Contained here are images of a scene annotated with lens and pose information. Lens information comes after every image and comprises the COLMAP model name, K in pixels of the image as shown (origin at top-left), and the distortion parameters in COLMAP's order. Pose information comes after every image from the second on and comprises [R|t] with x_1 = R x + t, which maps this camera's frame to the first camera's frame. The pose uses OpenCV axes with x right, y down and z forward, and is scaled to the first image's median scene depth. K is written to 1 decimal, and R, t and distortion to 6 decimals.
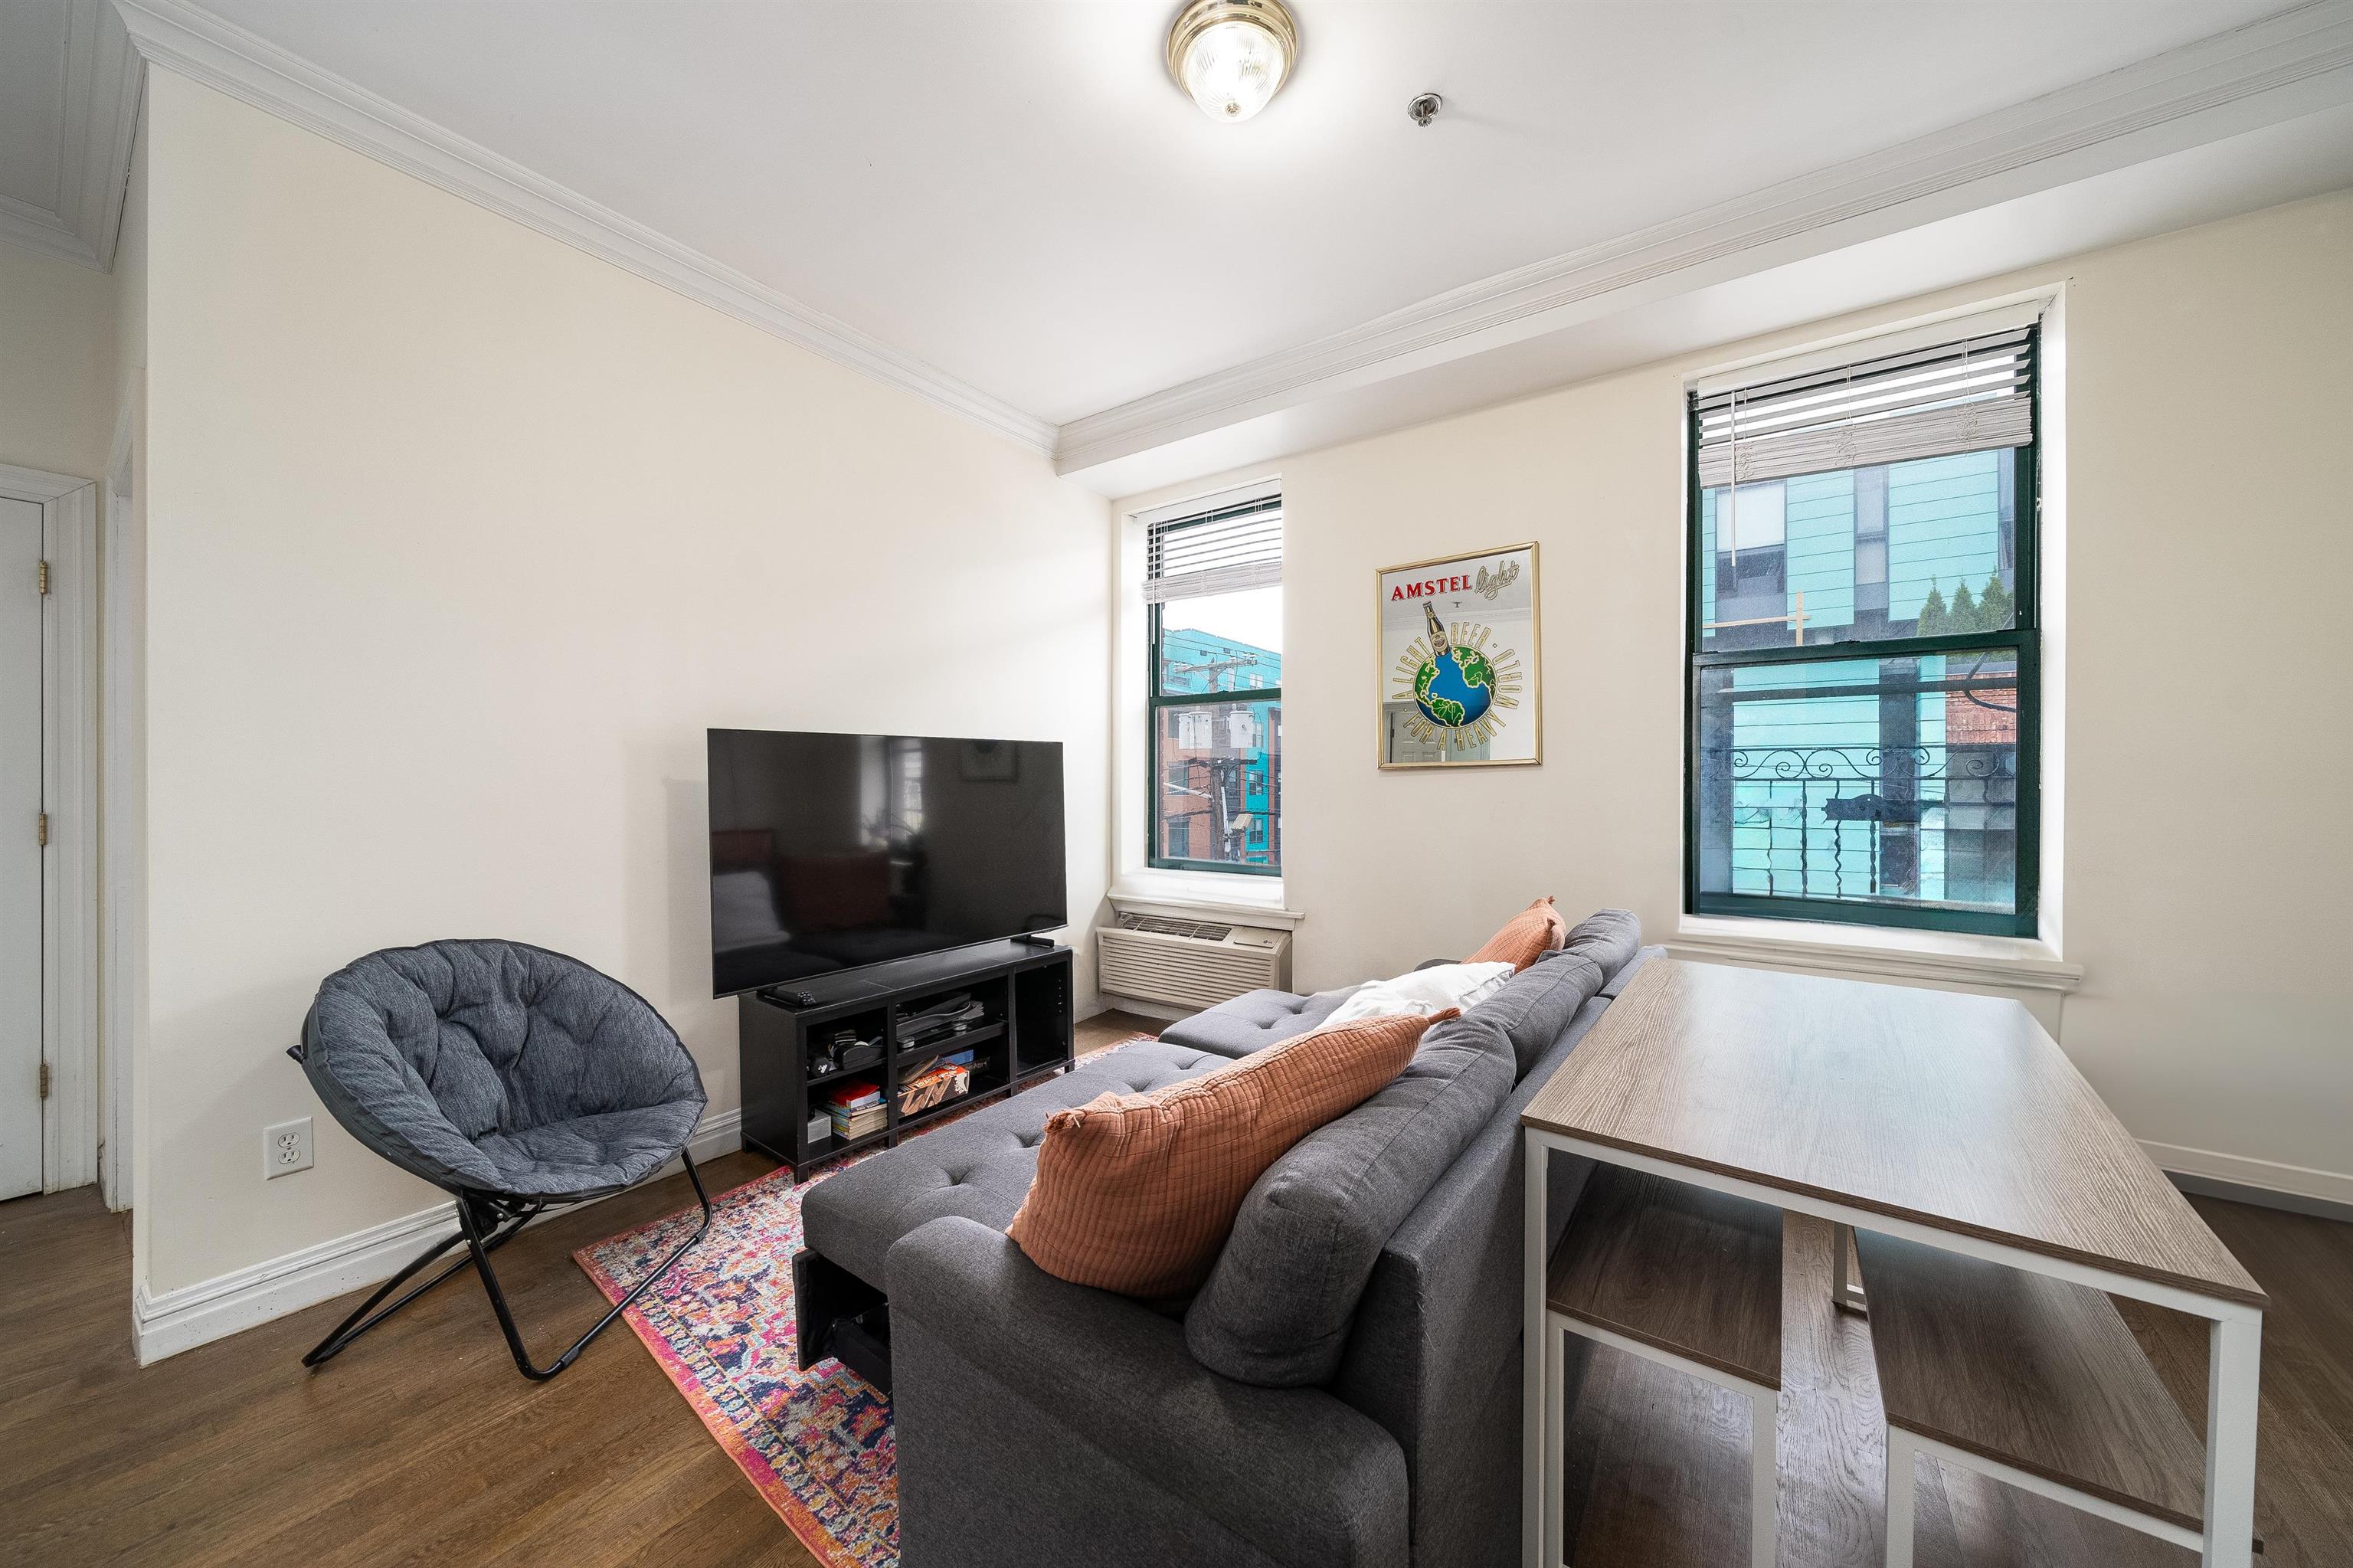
lens RADIAL K [[821.2, 0, 1200.2], [0, 821.2, 780.7], [0, 0, 1]] dist [-0.000217, 0.000039]
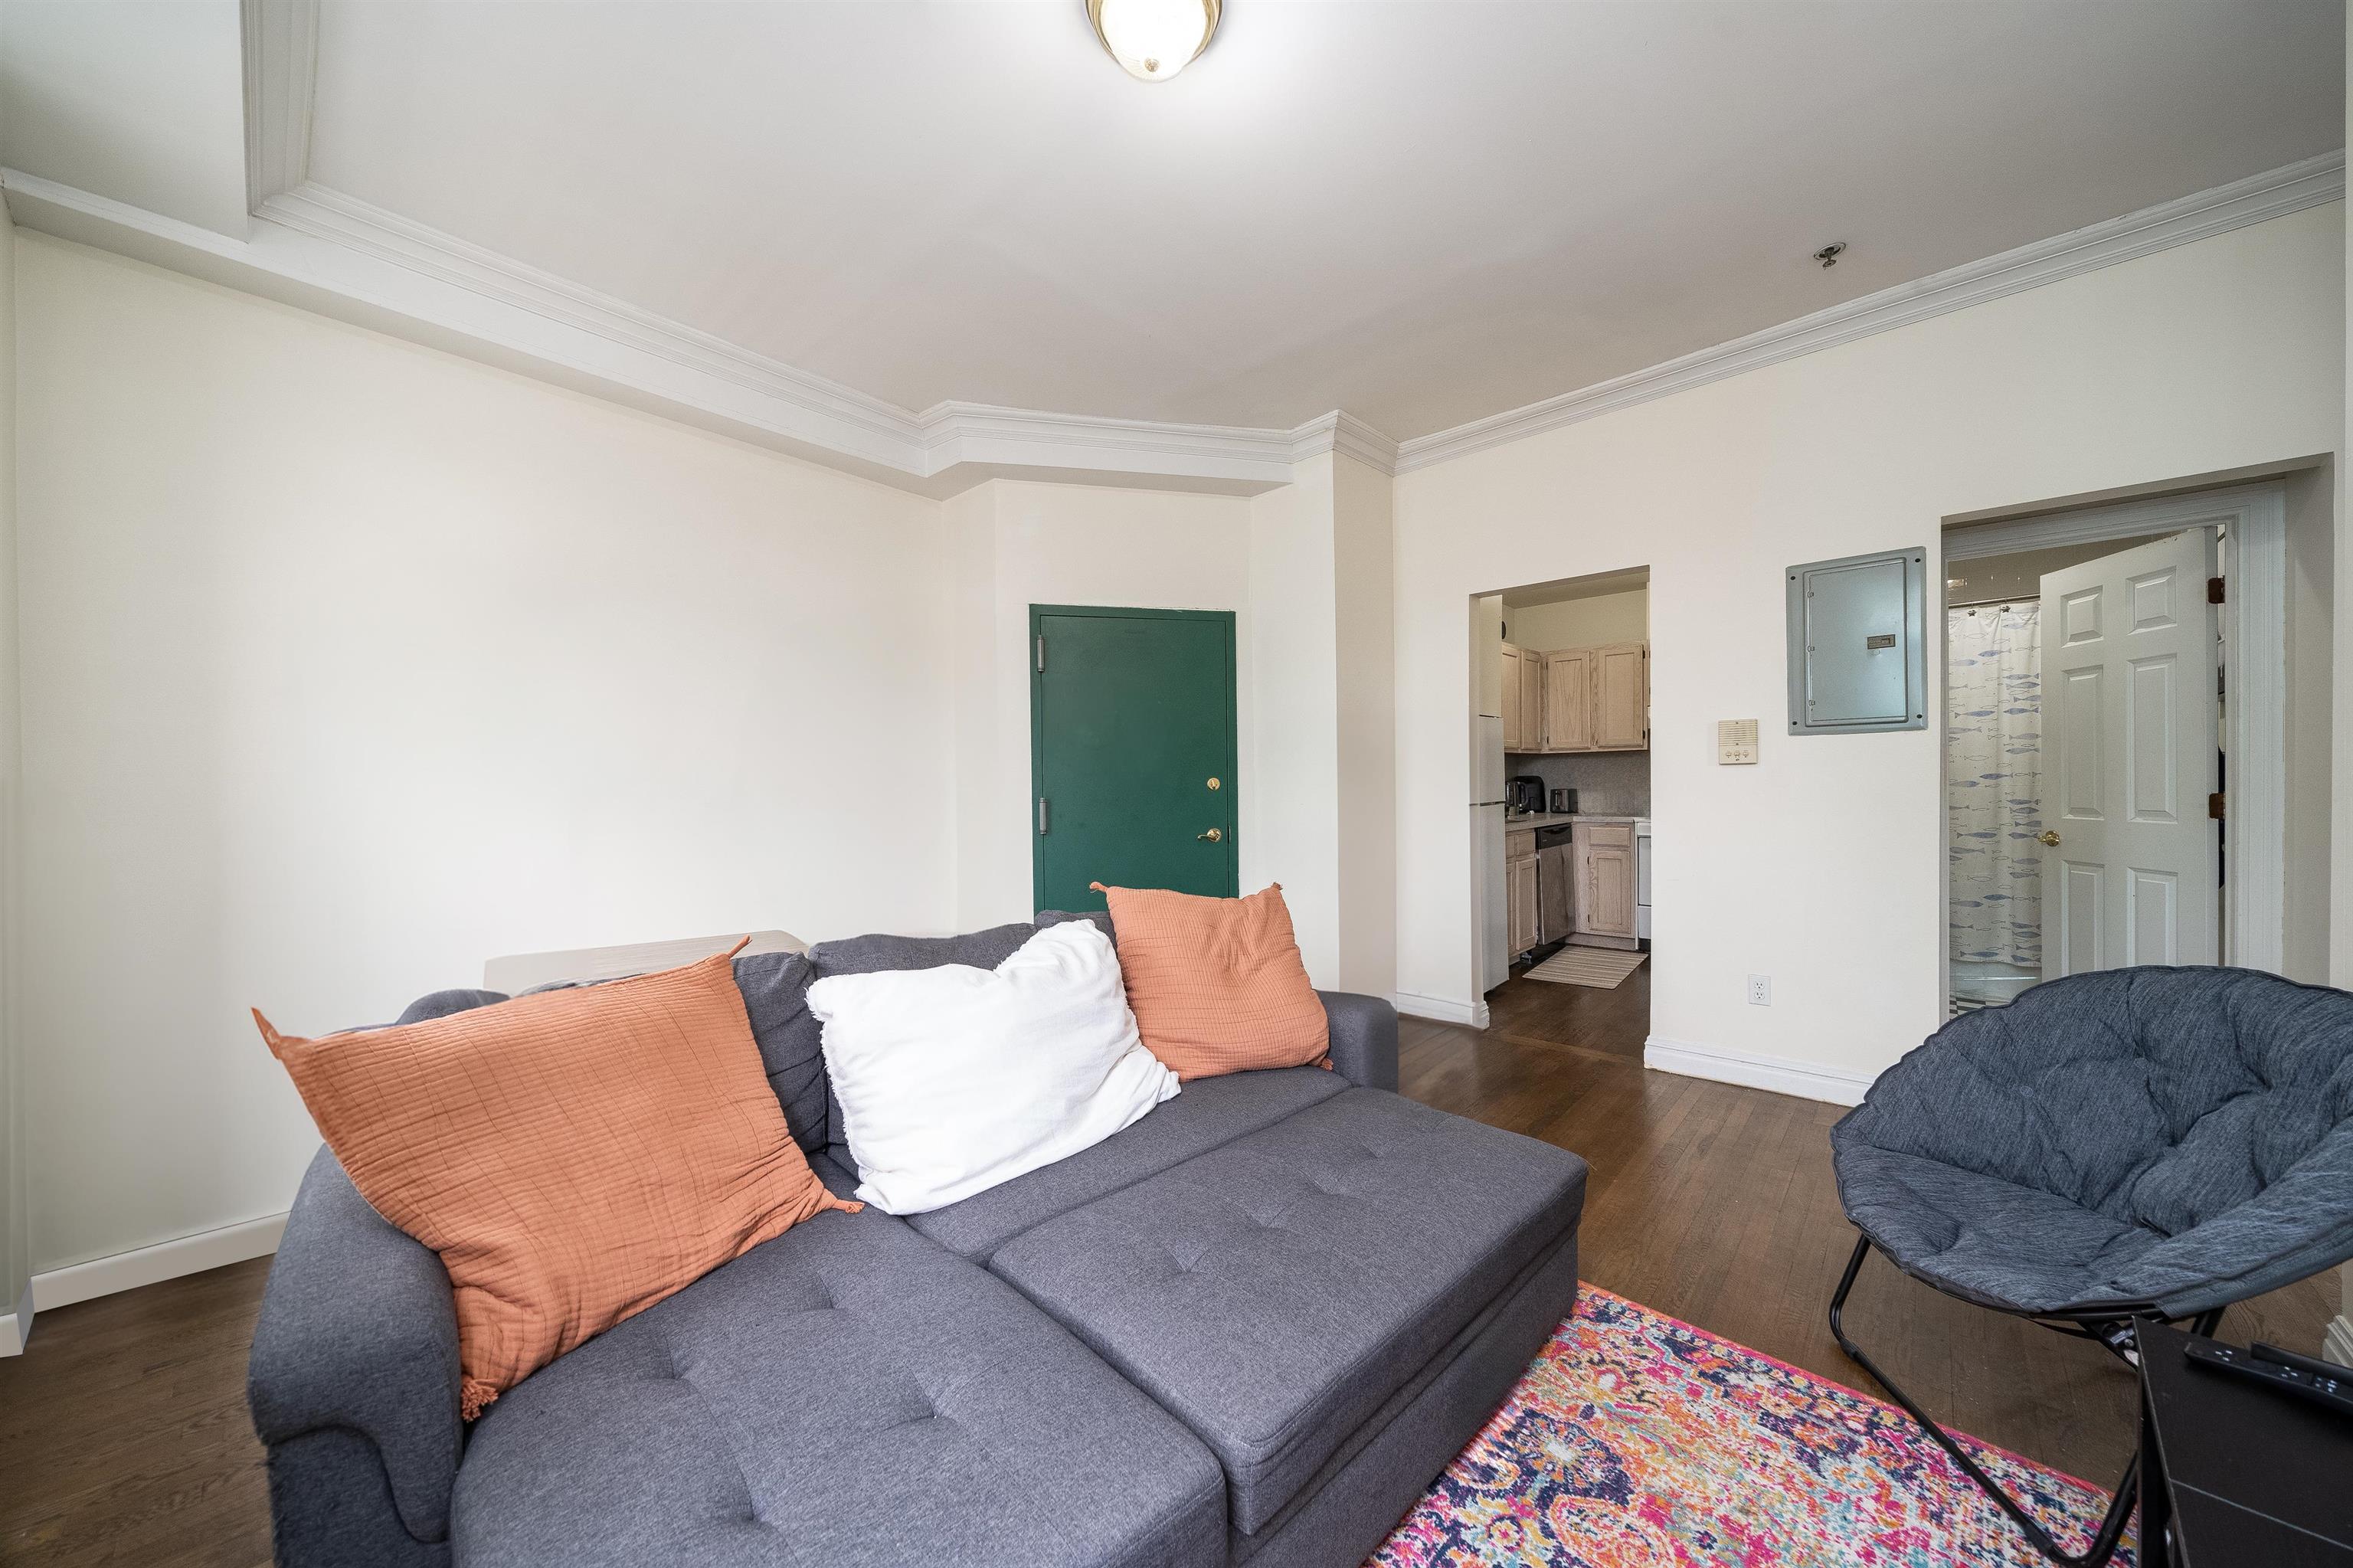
lens RADIAL K [[807.2, 0, 1189.6], [0, 807.2, 790.9], [0, 0, 1]] dist [-0.005907, -0.000132]
pose [[-0.991290, 0.004474, 0.131618, -0.070141], [0.005306, 0.999968, 0.005971, 0.018132], [-0.131587, 0.006618, -0.991283, 1.153534]]
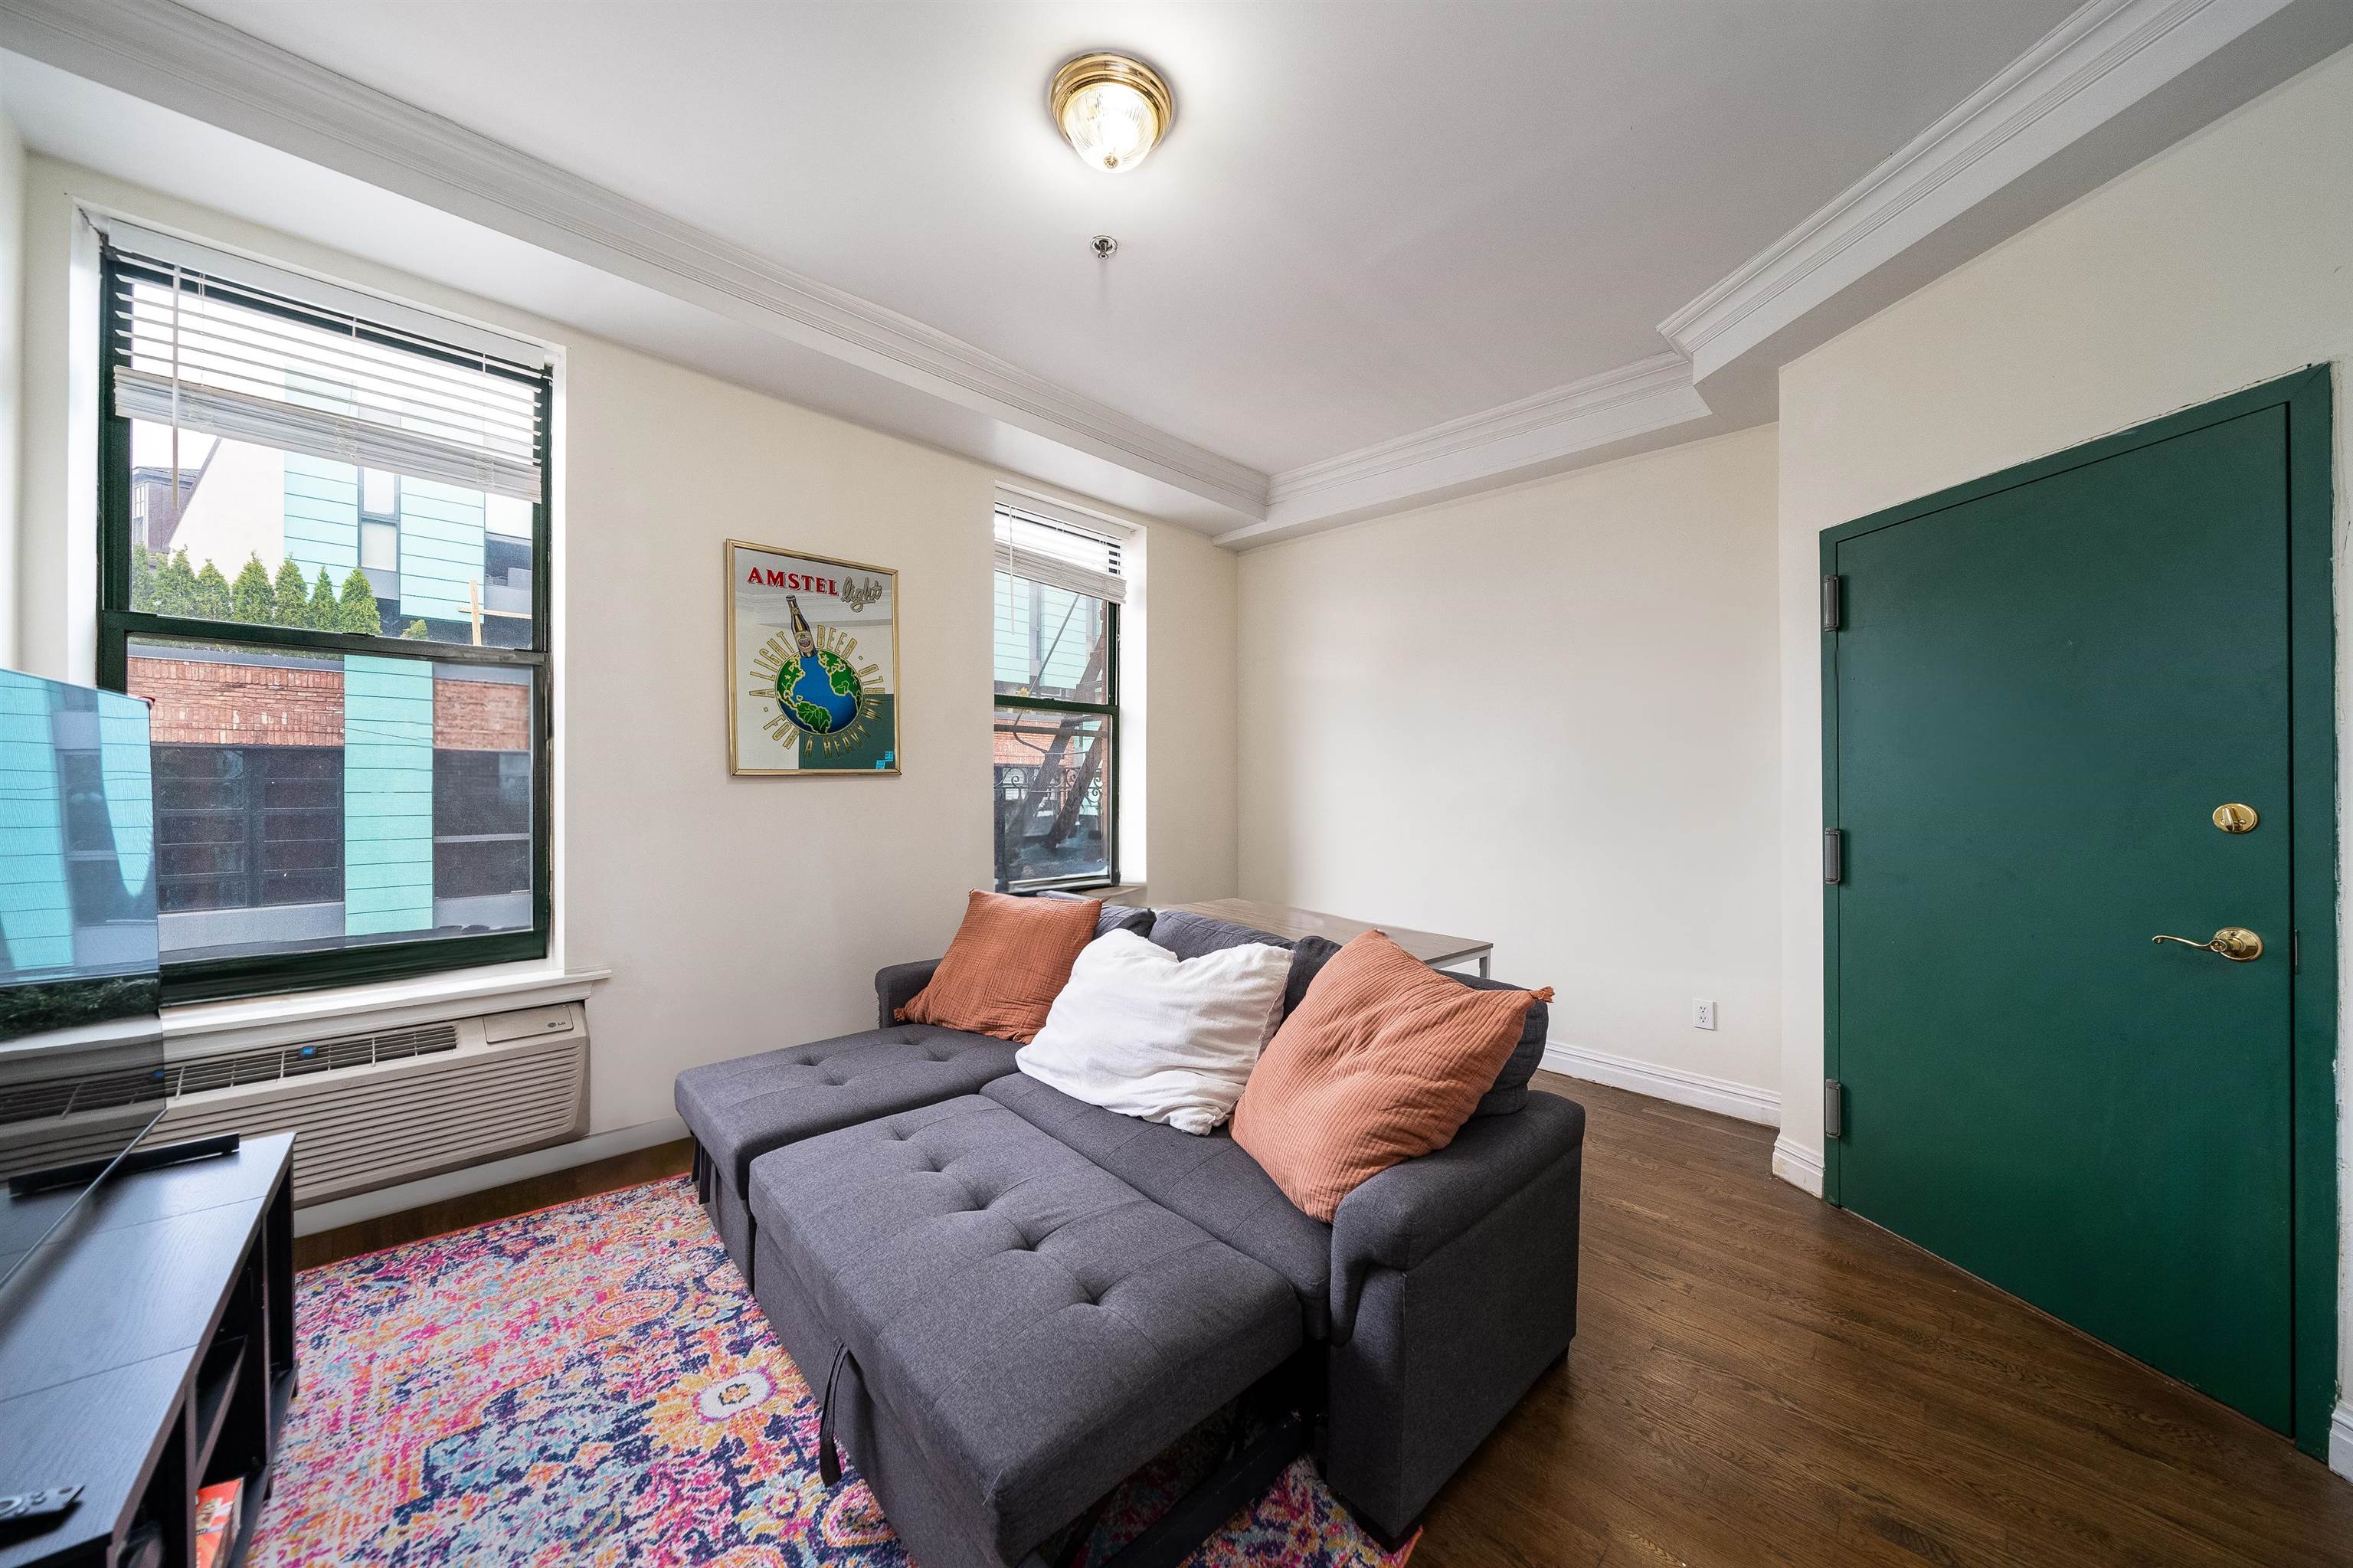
lens RADIAL K [[807.2, 0, 1189.6], [0, 807.2, 790.9], [0, 0, 1]] dist [-0.005907, -0.000132]
pose [[0.168448, -0.001339, 0.985710, -0.577155], [-0.003108, 0.999993, 0.001890, -0.001440], [-0.985706, -0.003382, 0.168443, 0.432850]]
